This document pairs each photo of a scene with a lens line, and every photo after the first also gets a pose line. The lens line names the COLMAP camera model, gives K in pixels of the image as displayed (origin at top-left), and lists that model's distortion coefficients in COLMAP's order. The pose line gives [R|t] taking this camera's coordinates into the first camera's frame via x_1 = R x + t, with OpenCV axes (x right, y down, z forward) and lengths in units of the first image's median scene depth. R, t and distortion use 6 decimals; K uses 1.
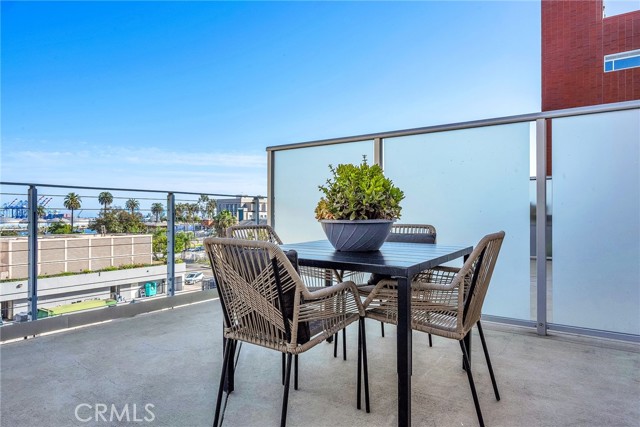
lens RADIAL K [[391.1, 0, 320.0], [0, 391.1, 213.5], [0, 0, 1]] dist [-0.043856, 0.000381]
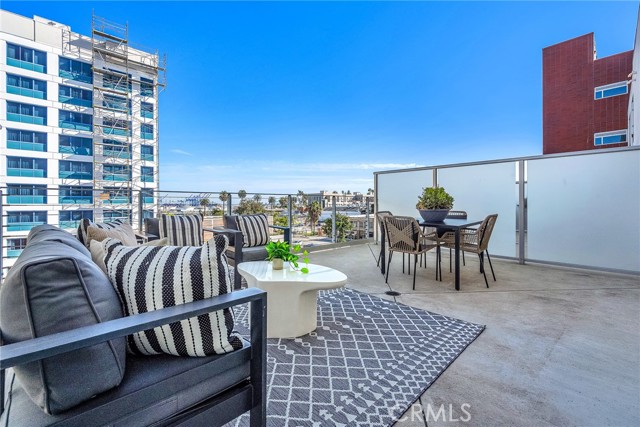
lens RADIAL K [[275.4, 0, 318.9], [0, 275.4, 205.3], [0, 0, 1]] dist [-0.001117, -0.000162]
pose [[0.984274, -0.003673, -0.176612, -0.269329], [0.005789, 0.999917, 0.011468, -0.028629], [0.176556, -0.012311, 0.984214, -0.738527]]
